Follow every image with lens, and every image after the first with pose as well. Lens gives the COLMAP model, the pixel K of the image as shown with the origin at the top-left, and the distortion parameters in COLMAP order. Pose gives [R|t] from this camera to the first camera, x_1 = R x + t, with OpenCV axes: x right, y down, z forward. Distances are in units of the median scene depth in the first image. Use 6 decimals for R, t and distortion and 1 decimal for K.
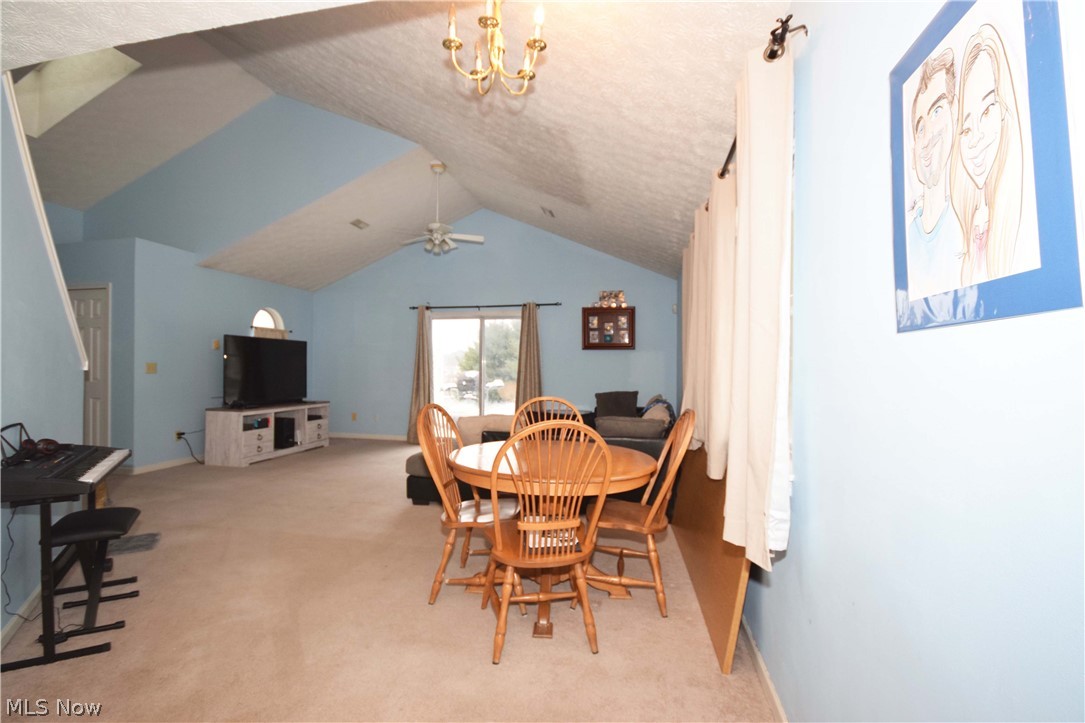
lens RADIAL K [[474.8, 0, 540.9], [0, 474.8, 365.7], [0, 0, 1]] dist [0.006970, -0.010863]
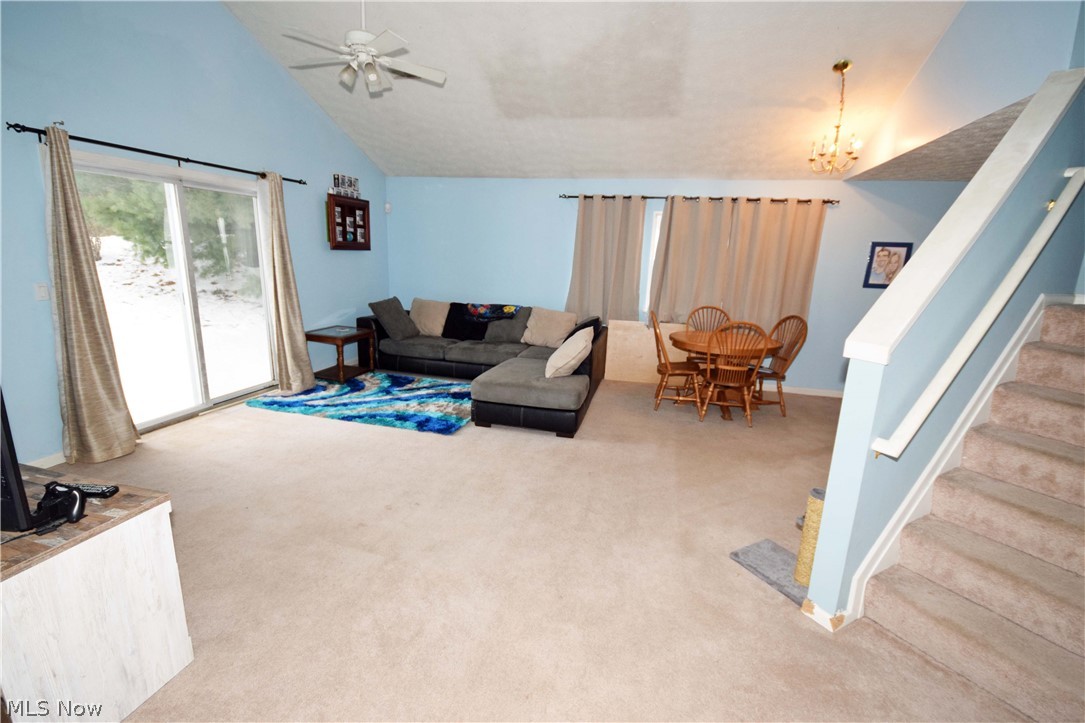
lens RADIAL K [[474.8, 0, 539.4], [0, 474.8, 366.1], [0, 0, 1]] dist [0.006970, -0.010863]
pose [[0.044855, -0.234765, 0.971017, -0.716154], [-0.038709, 0.970857, 0.236514, -0.046862], [-0.998243, -0.048196, 0.034460, 0.627475]]
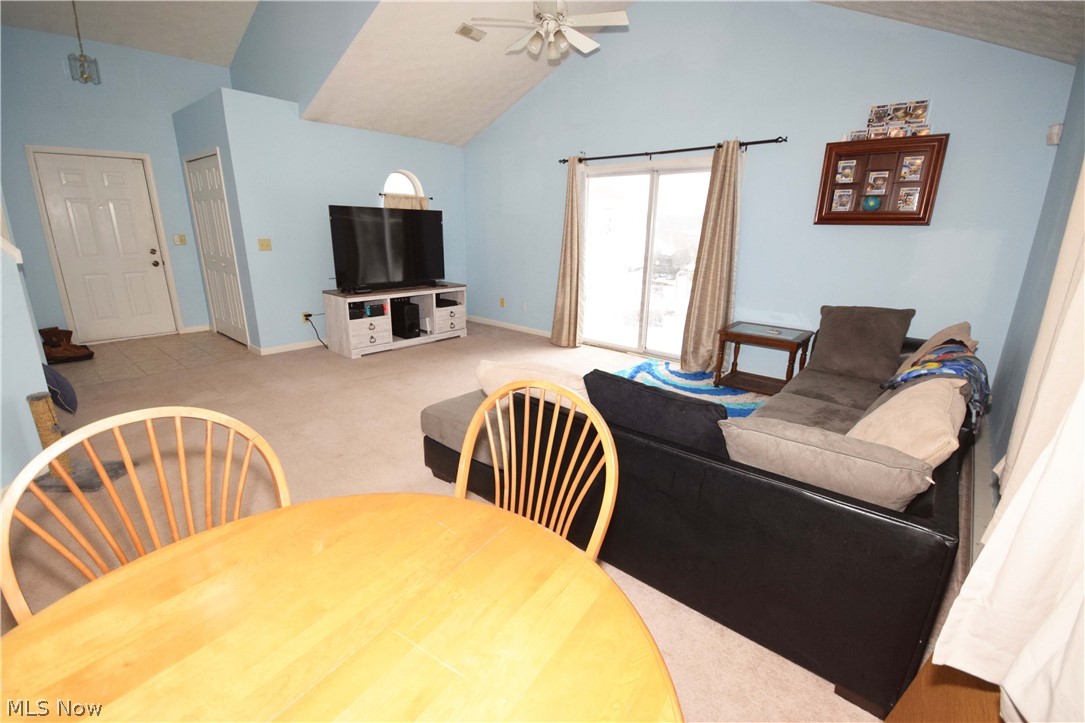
lens RADIAL K [[474.8, 0, 541.7], [0, 474.8, 363.3], [0, 0, 1]] dist [0.006970, -0.010863]
pose [[0.877831, 0.141650, -0.457545, 0.085894], [-0.012936, 0.961932, 0.272983, -0.025000], [0.478795, -0.233714, 0.846247, 0.328865]]
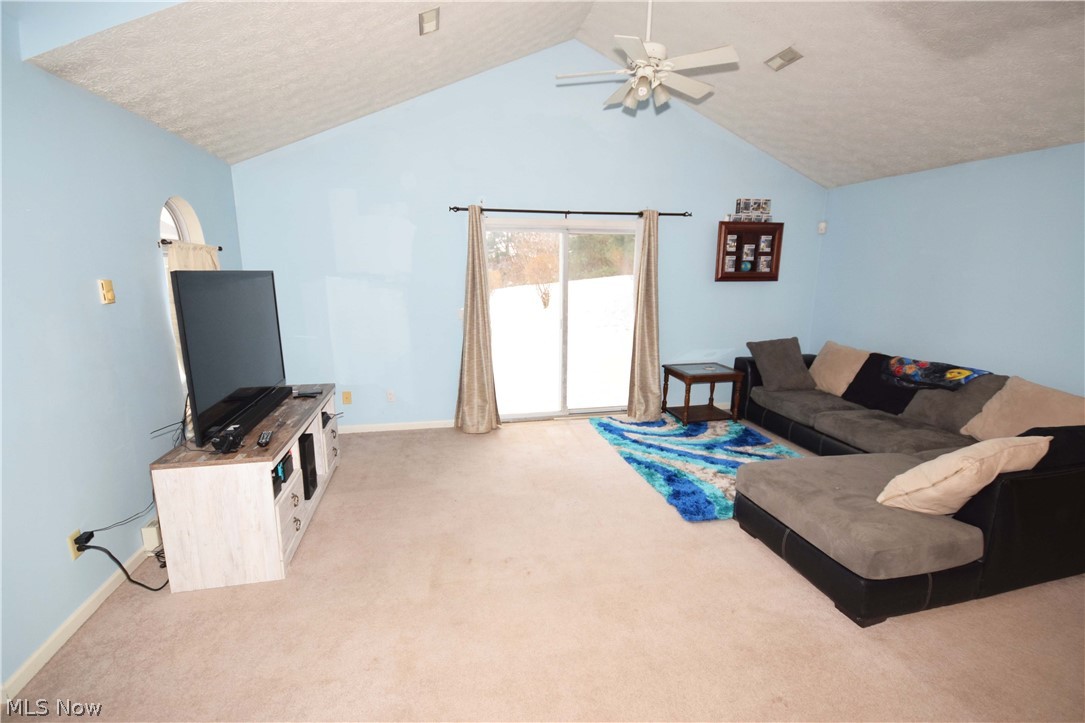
lens RADIAL K [[474.8, 0, 540.2], [0, 474.8, 367.3], [0, 0, 1]] dist [0.006970, -0.010863]
pose [[0.908494, -0.088063, 0.408514, -0.472075], [0.003414, 0.979076, 0.203465, -0.055044], [-0.417884, -0.183452, 0.889786, 0.444410]]
